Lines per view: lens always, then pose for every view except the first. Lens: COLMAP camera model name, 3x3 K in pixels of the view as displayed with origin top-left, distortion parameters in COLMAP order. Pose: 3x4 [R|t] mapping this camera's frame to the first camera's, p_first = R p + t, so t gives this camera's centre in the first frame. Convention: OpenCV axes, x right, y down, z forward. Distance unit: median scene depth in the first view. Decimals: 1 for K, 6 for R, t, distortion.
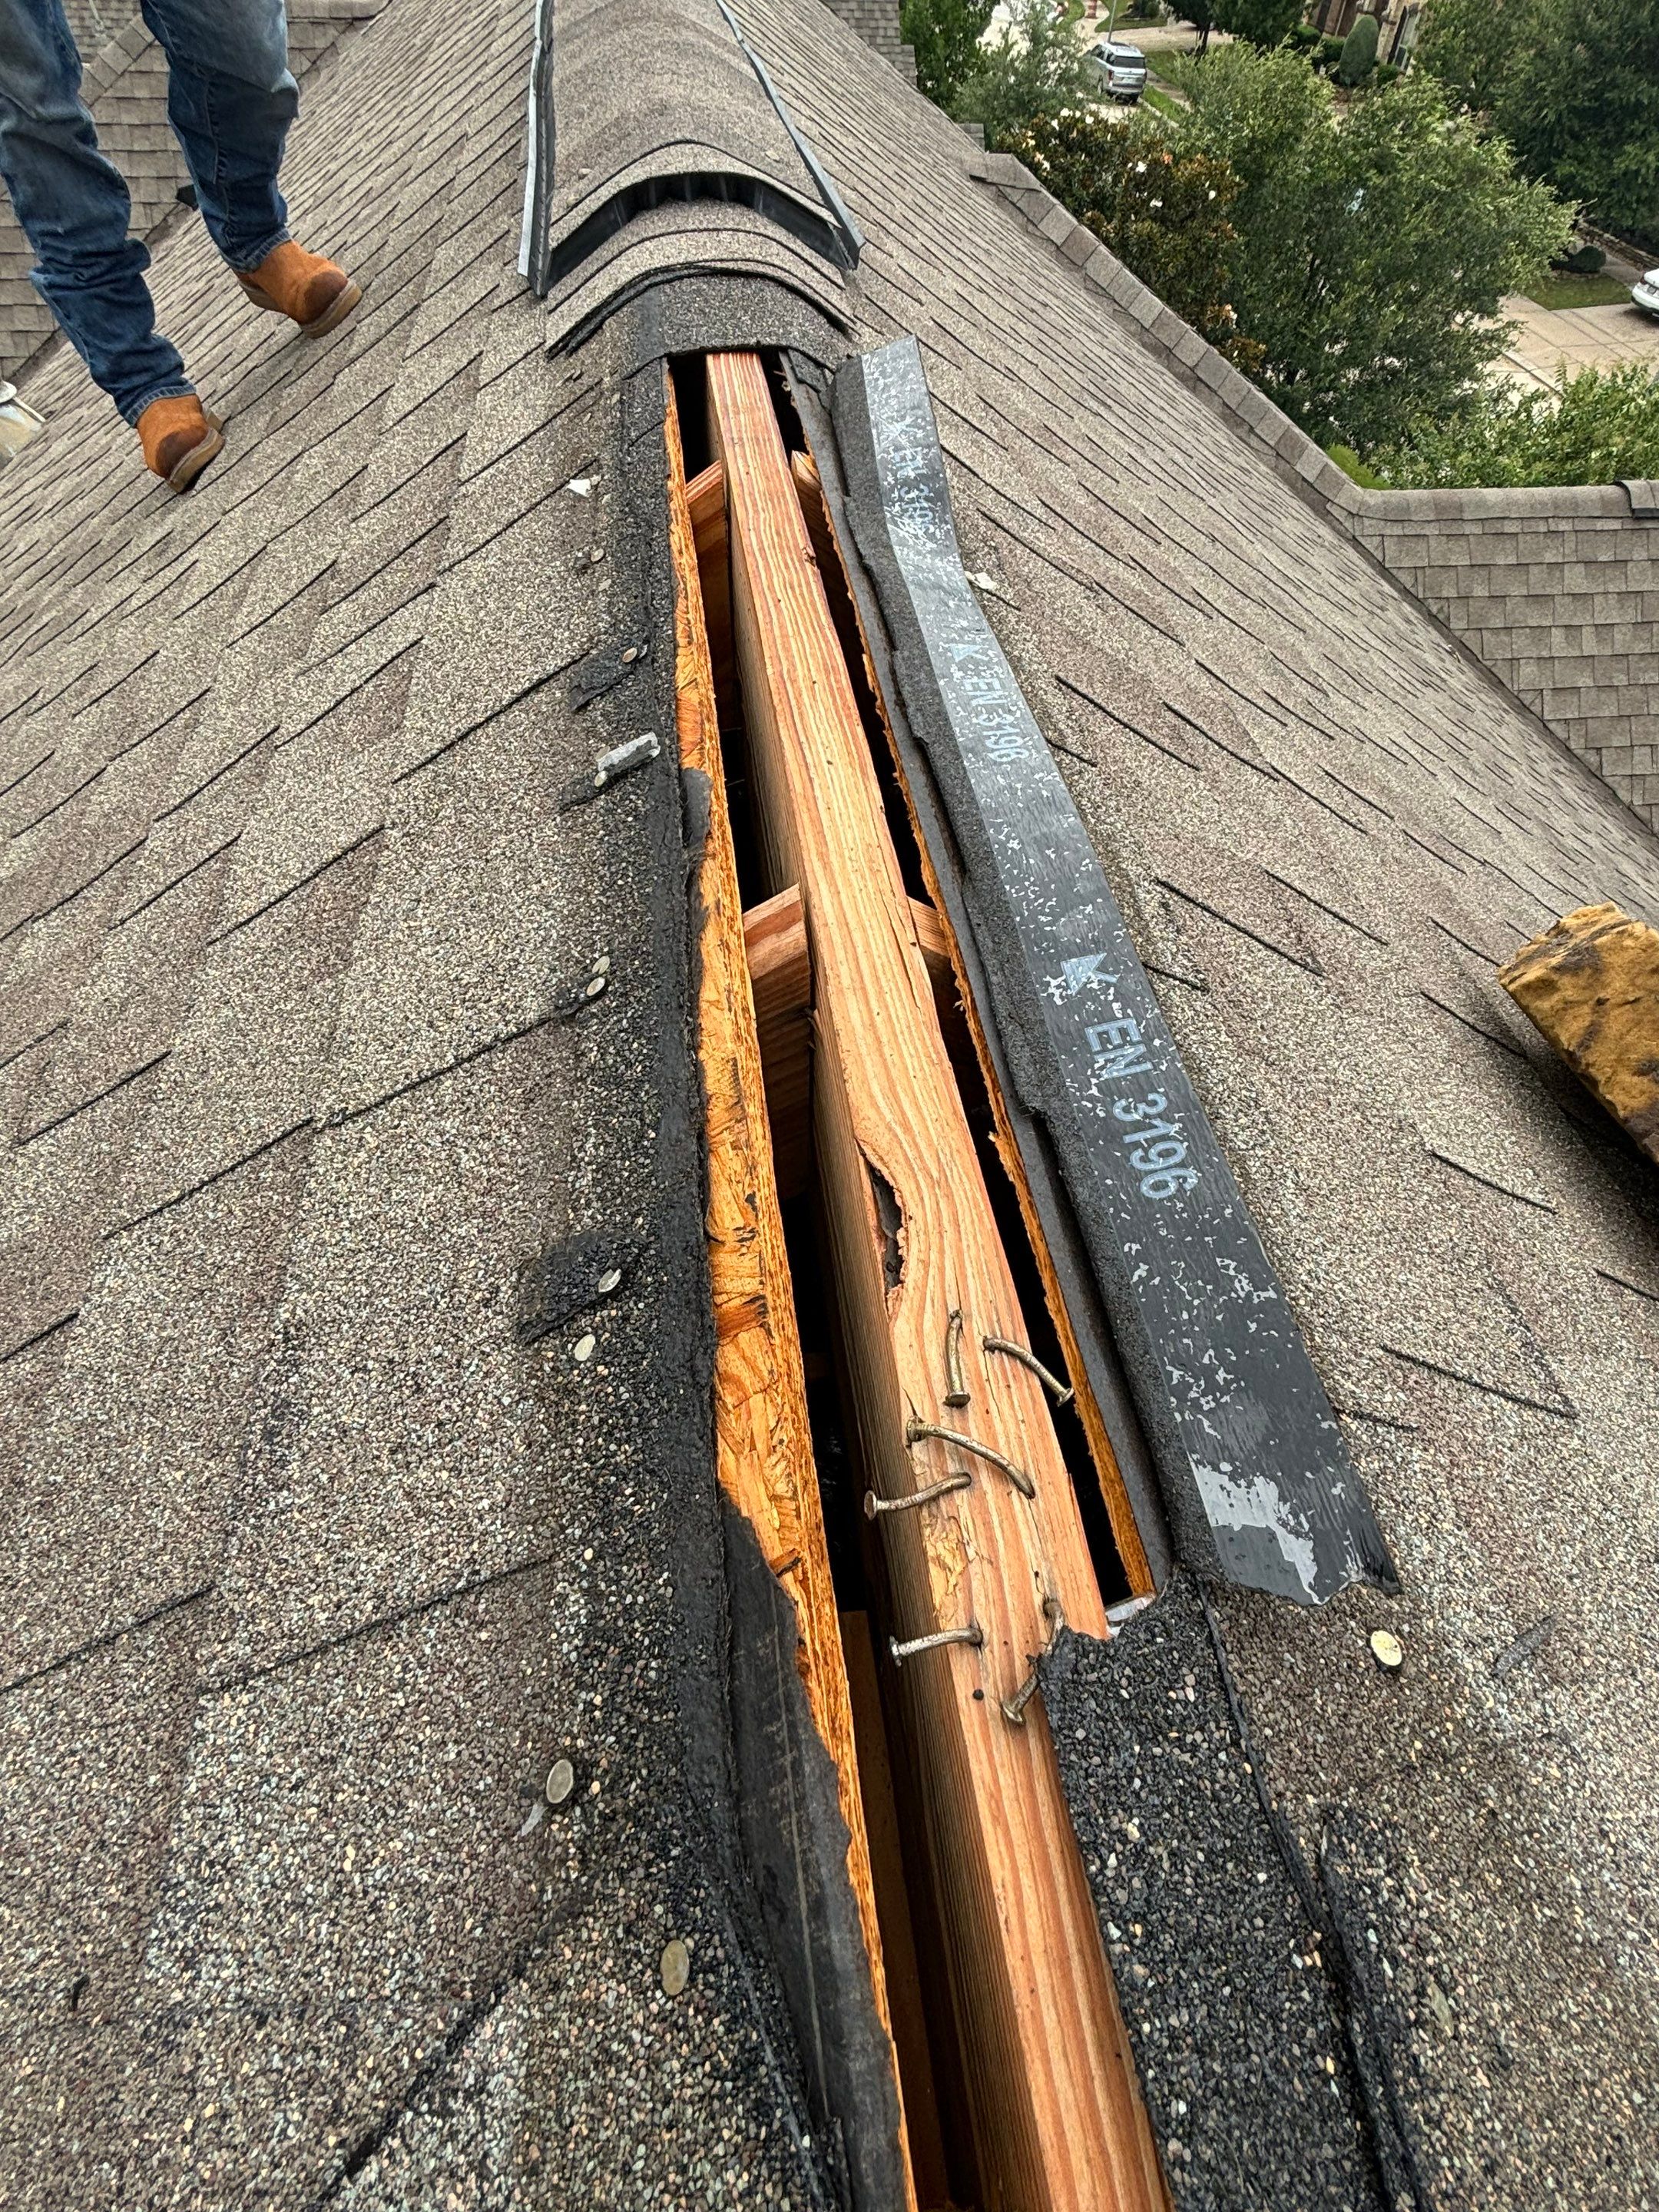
lens RADIAL K [[1107.2, 0, 886.8], [0, 1107.2, 1103.0], [0, 0, 1]] dist [-0.023383, -0.008907]
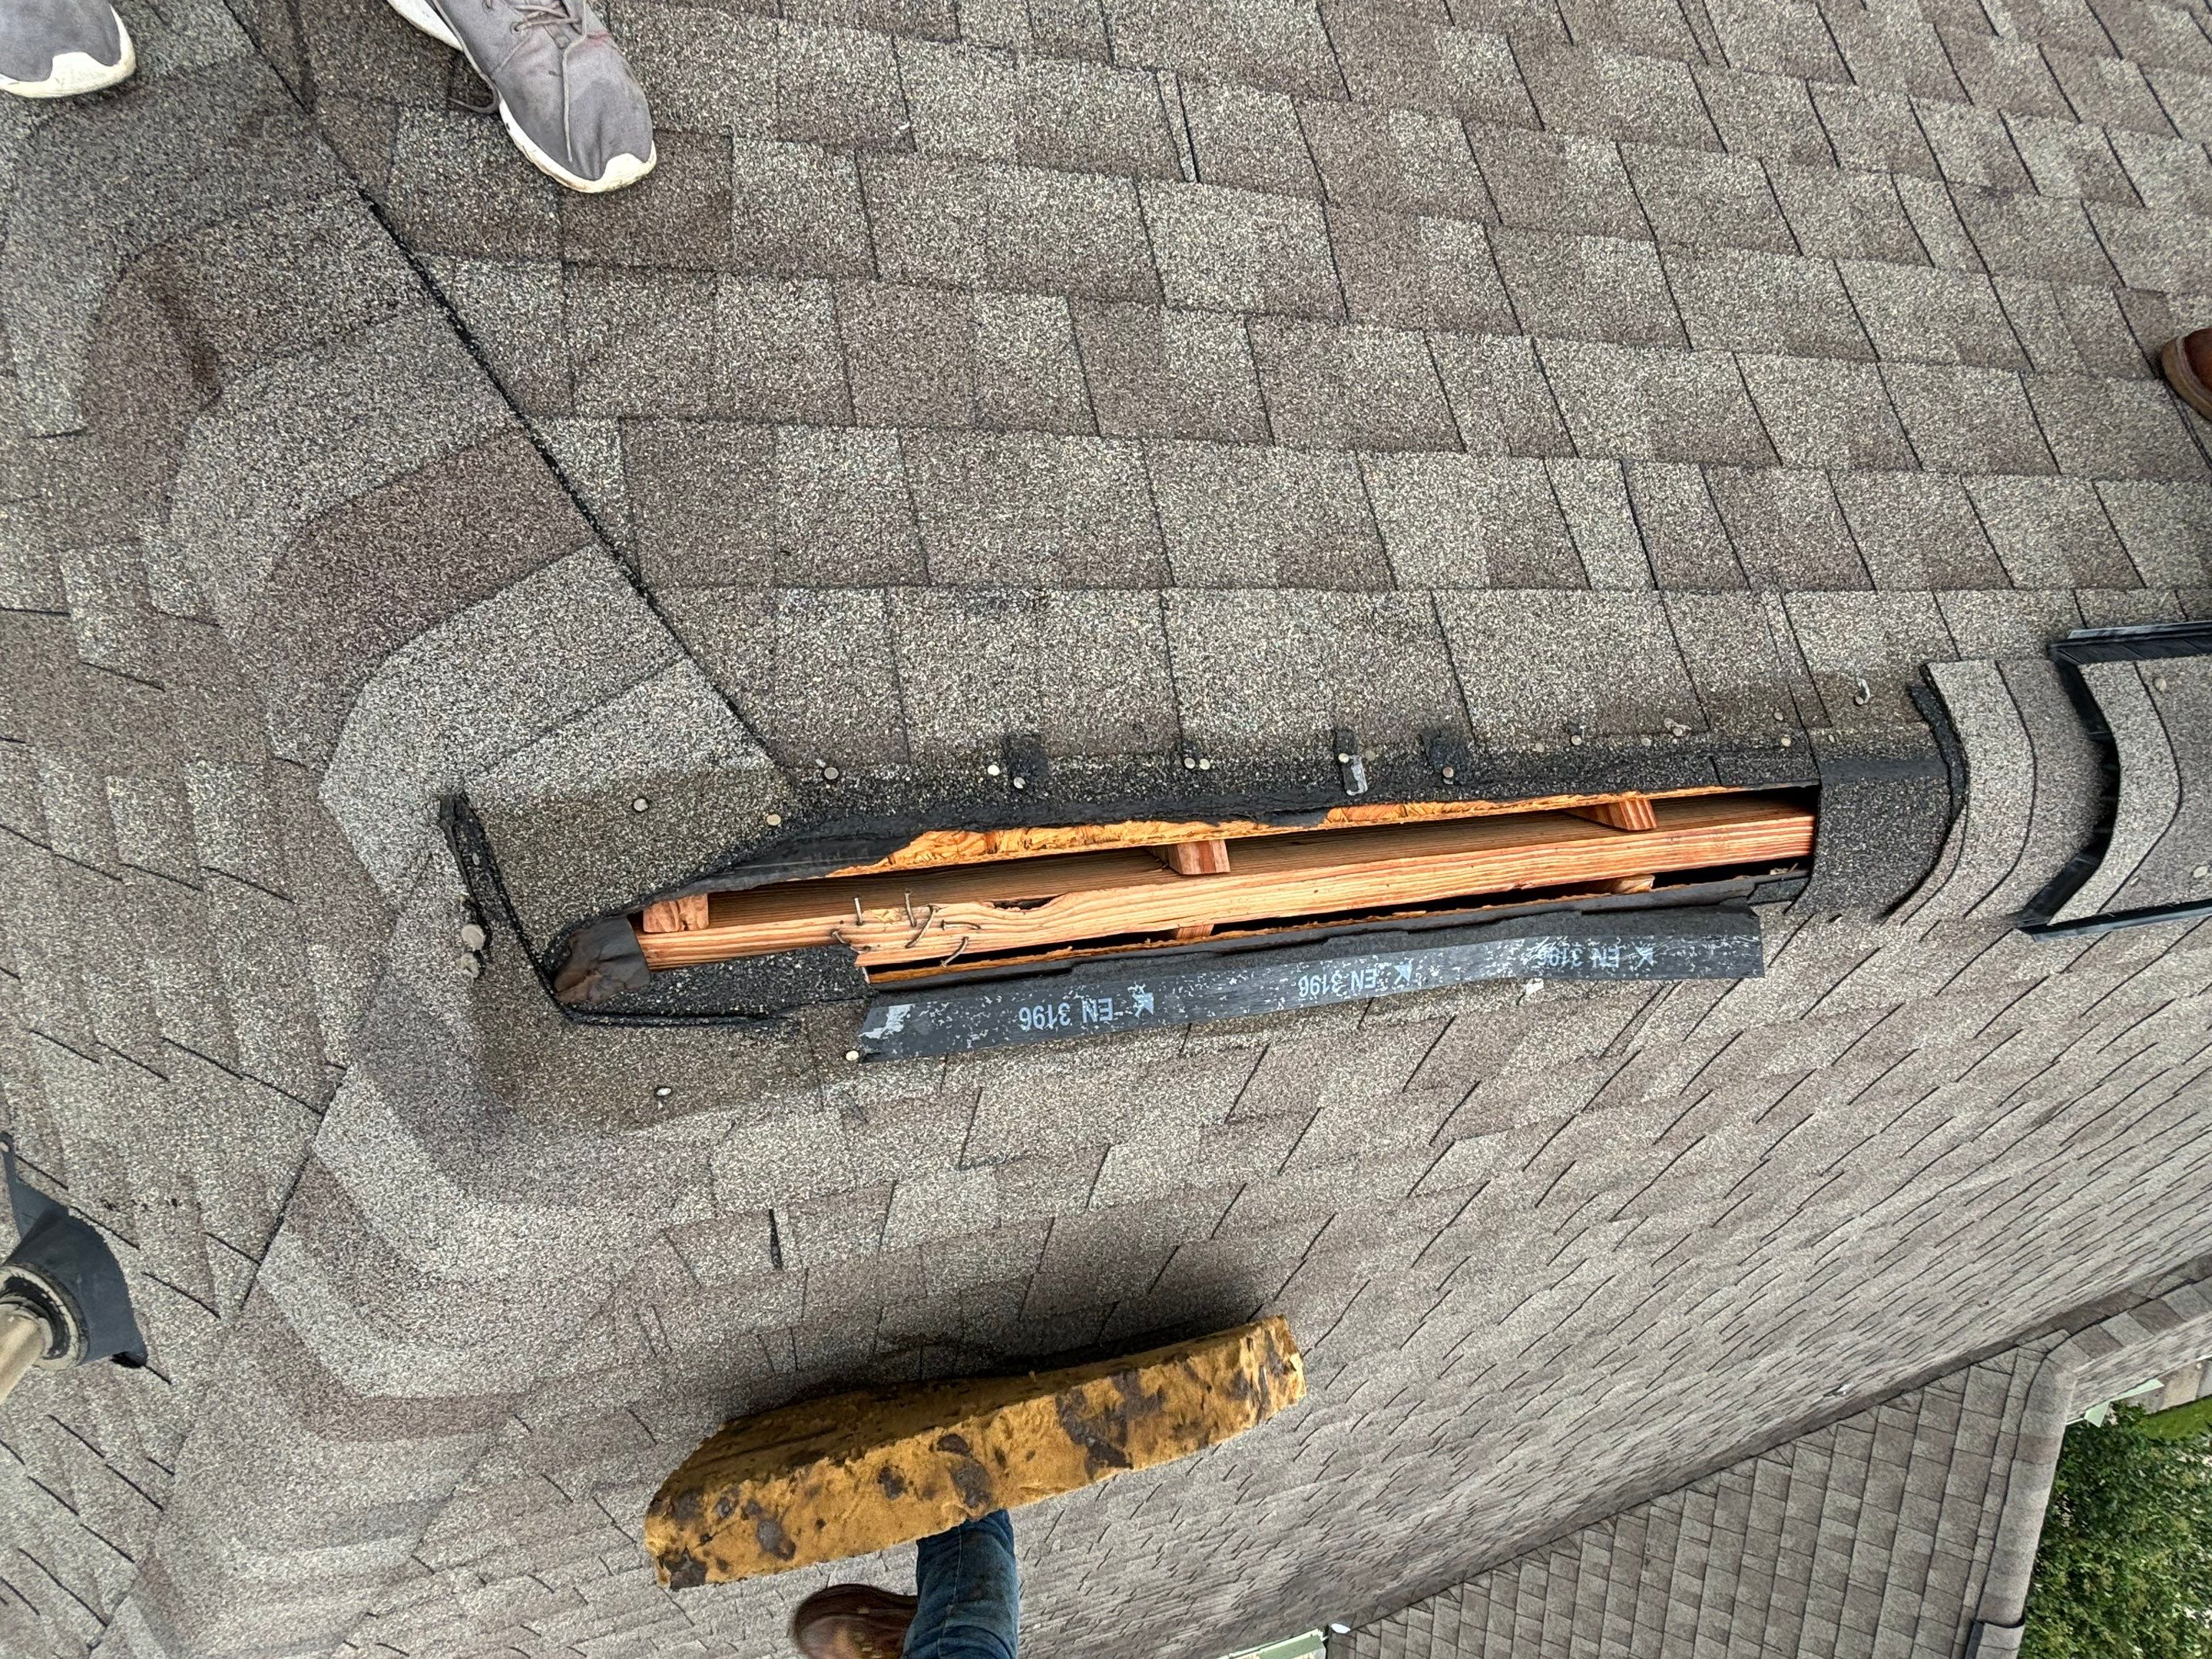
lens RADIAL K [[1107.2, 0, 1106.0], [0, 1107.2, 829.5], [0, 0, 1]] dist [-0.023383, -0.008907]
pose [[-0.118389, 0.981209, 0.152355, -0.508294], [-0.907179, -0.169267, 0.385194, -0.888728], [0.403745, -0.092611, 0.910172, -1.033853]]
